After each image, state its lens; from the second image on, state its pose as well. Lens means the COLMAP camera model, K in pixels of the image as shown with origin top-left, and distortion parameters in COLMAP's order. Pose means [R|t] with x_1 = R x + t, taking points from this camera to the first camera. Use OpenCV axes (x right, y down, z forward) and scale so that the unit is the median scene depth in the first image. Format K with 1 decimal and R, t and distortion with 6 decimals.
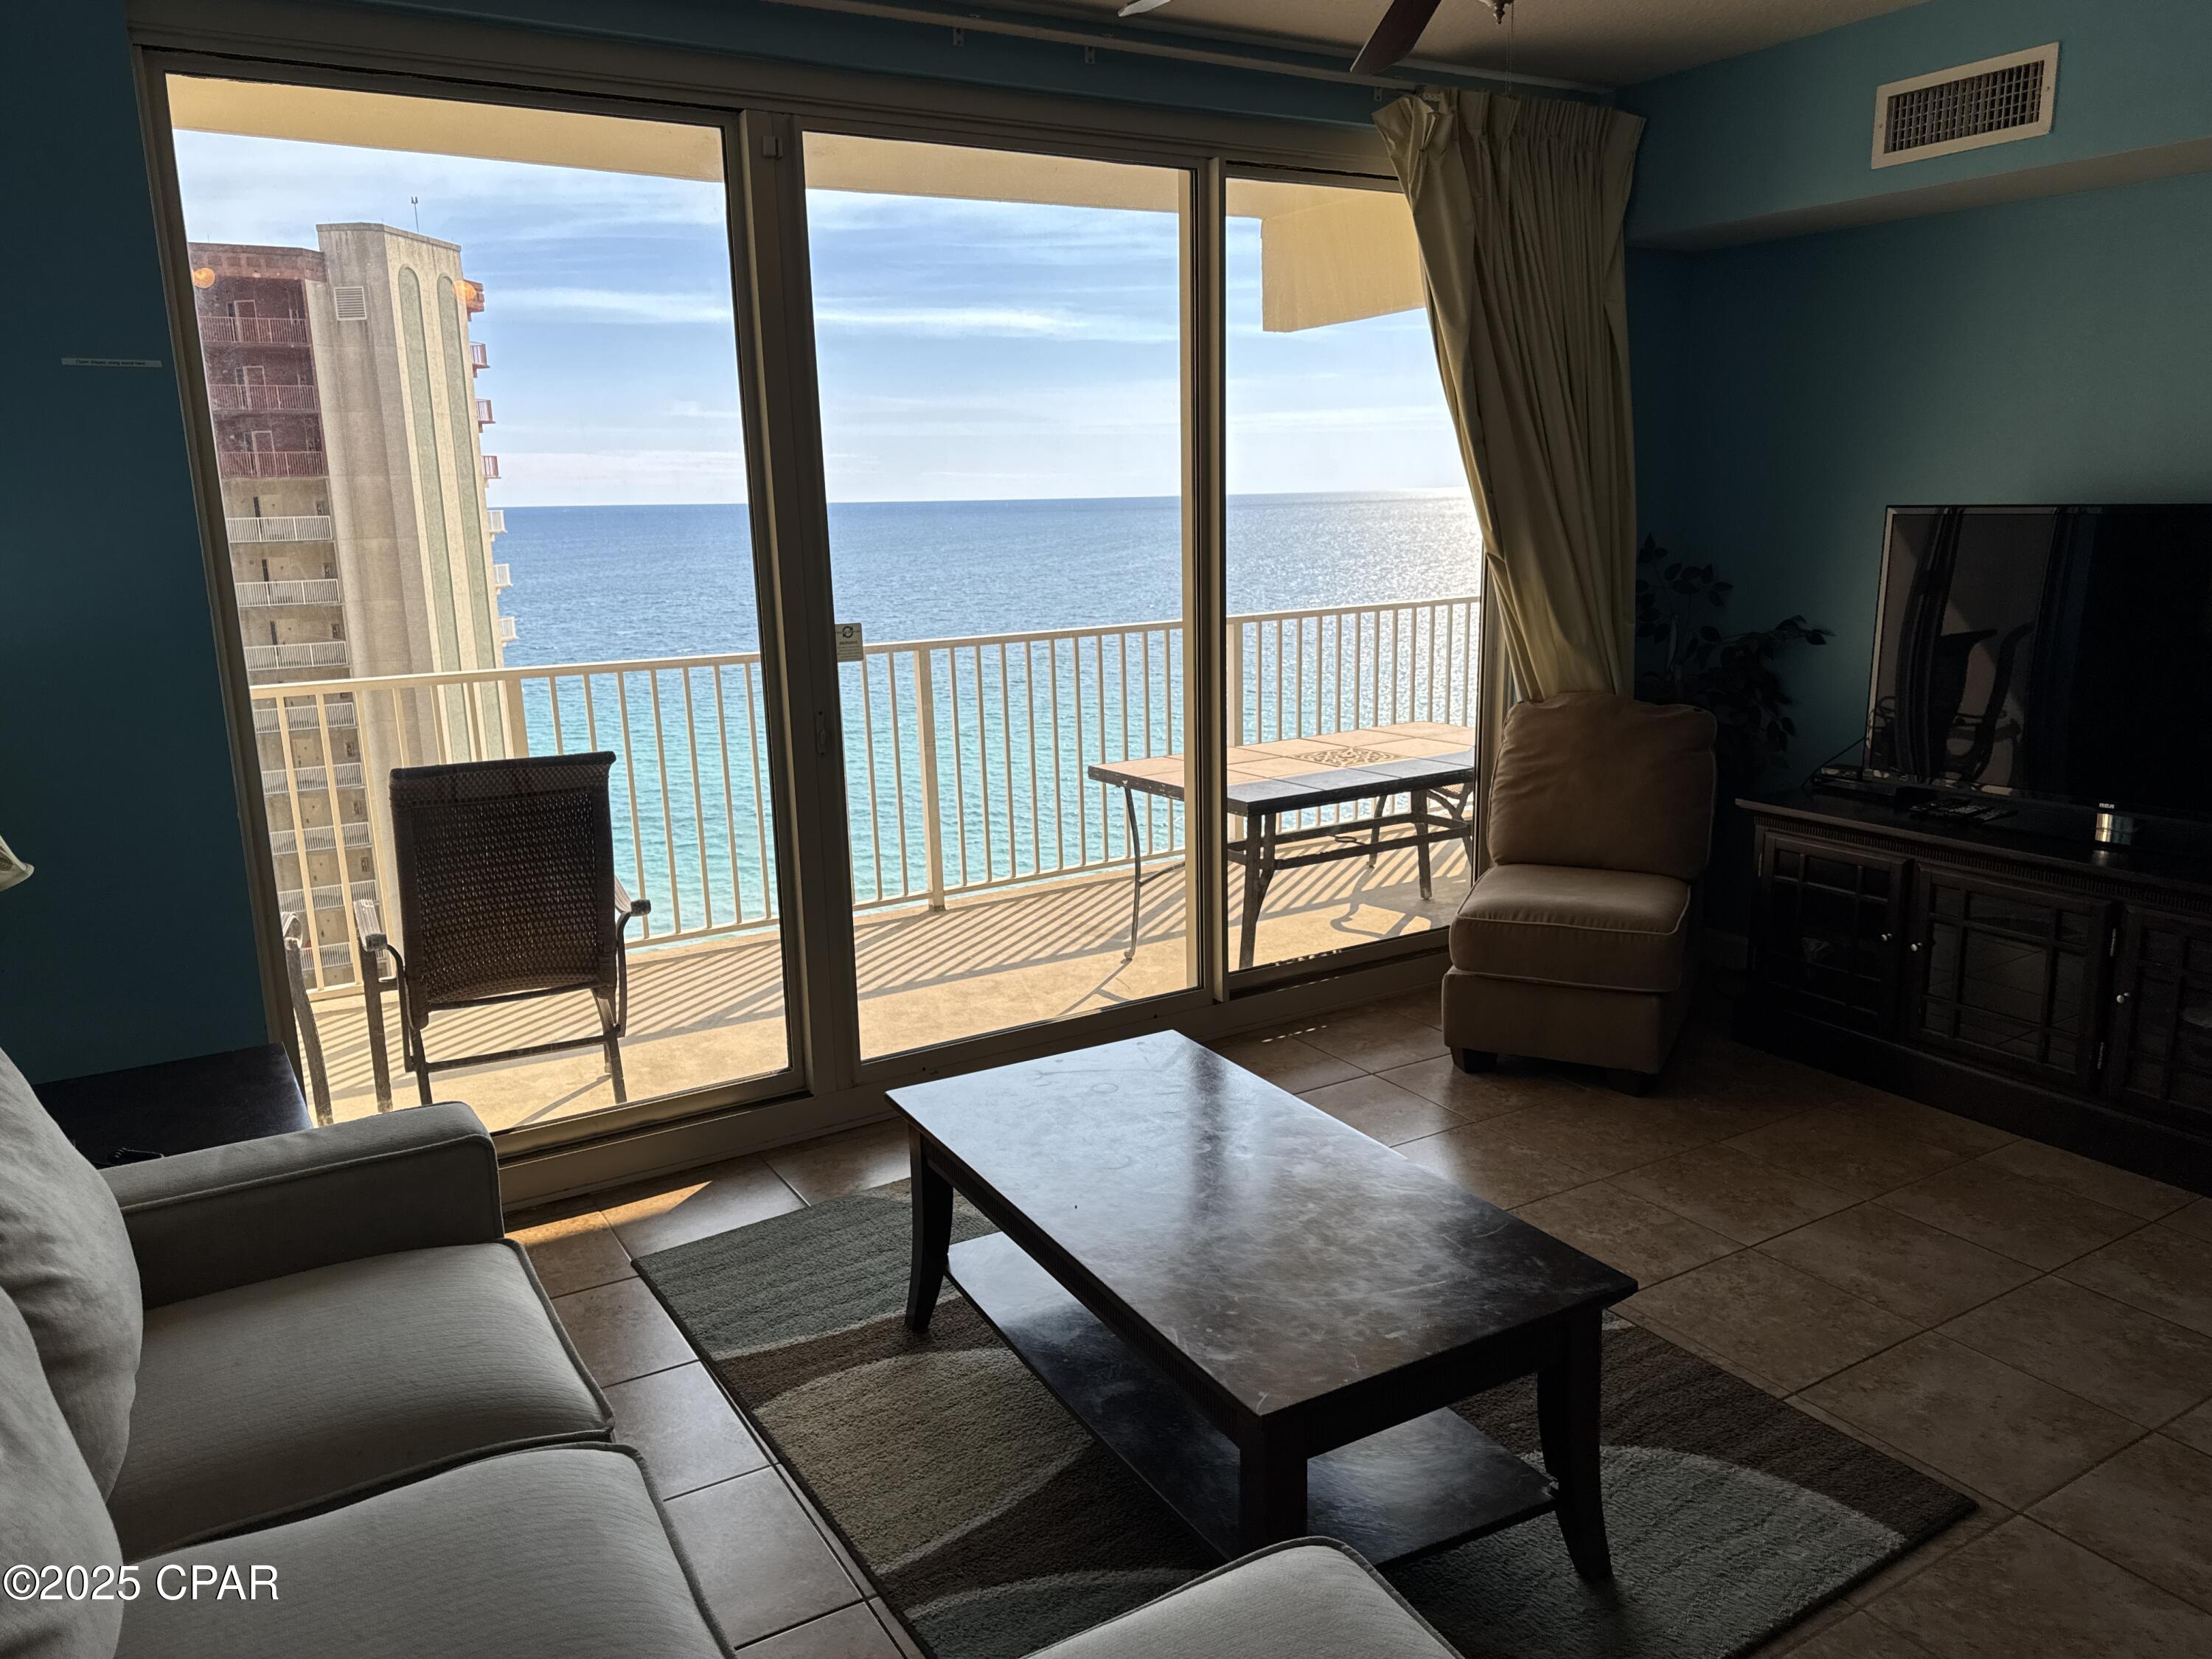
lens RADIAL K [[1588.4, 0, 1106.0], [0, 1588.4, 829.5], [0, 0, 1]] dist [0.061680, -0.121851]
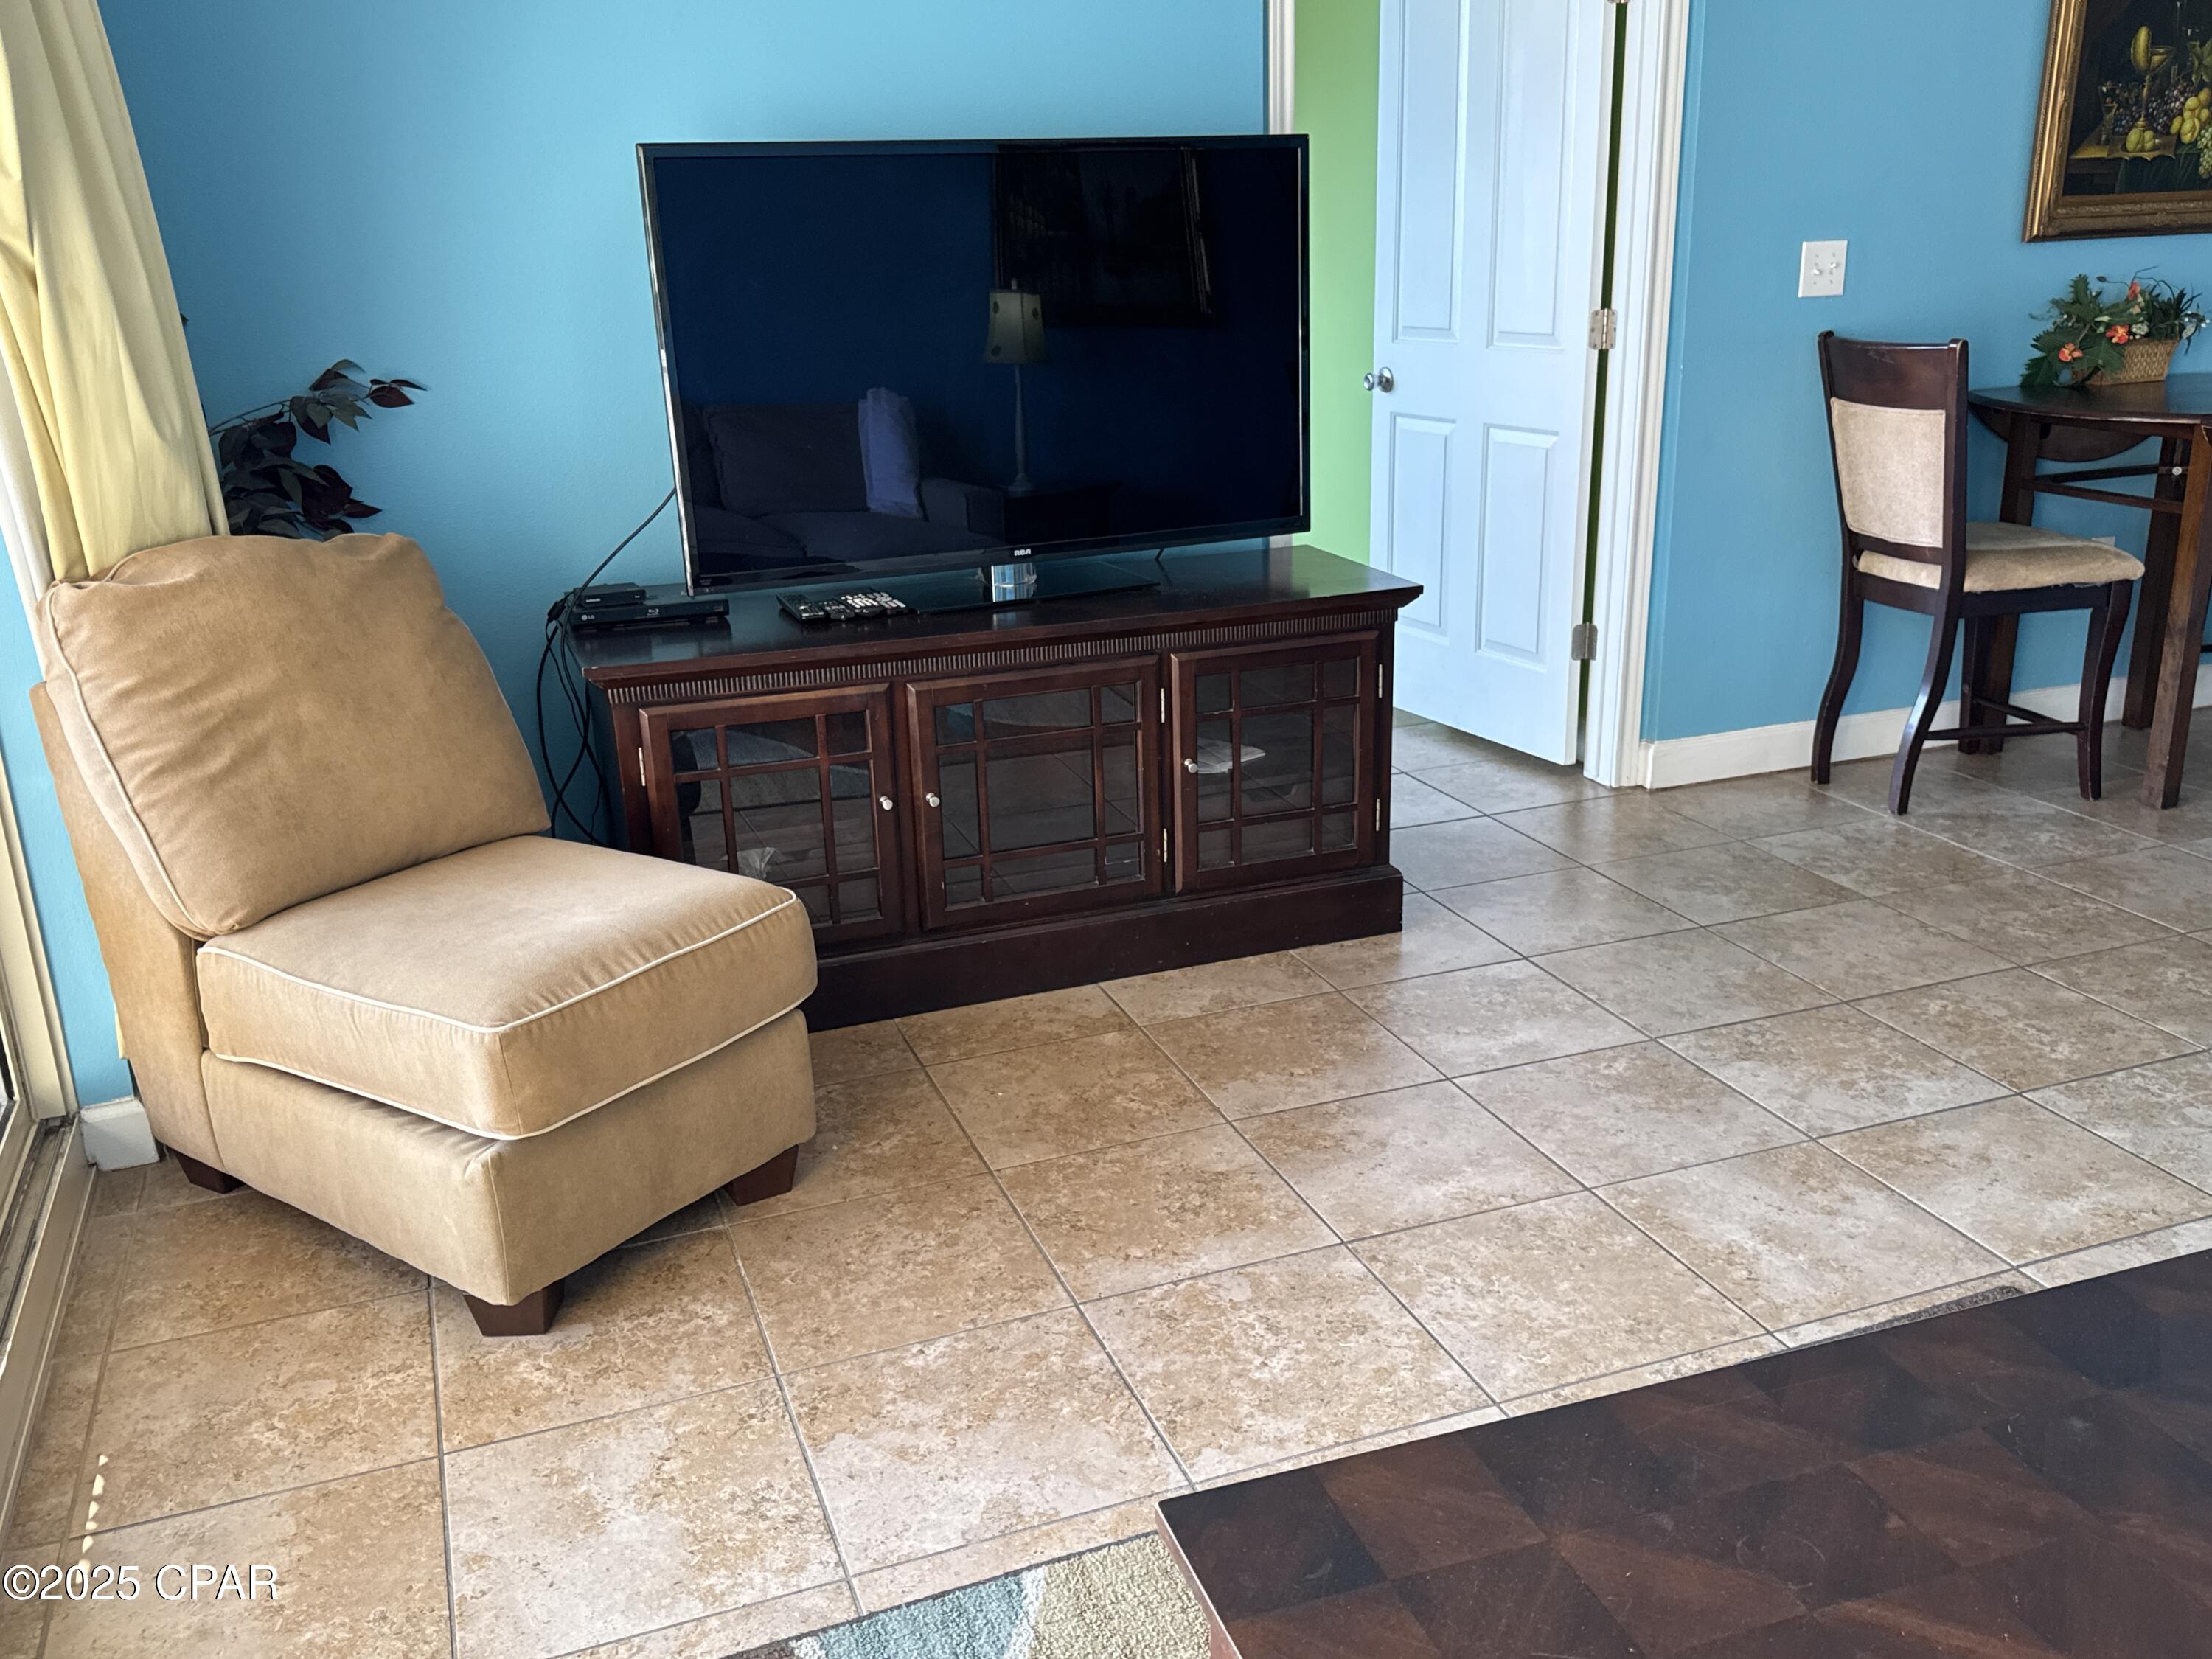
lens RADIAL K [[1906.5, 0, 1106.0], [0, 1906.5, 829.5], [0, 0, 1]] dist [0.014527, 0.006072]
pose [[0.156608, -0.288105, 0.944706, -0.232348], [0.215494, 0.943431, 0.251993, -0.091623], [-0.963865, 0.164115, 0.209834, 0.638109]]
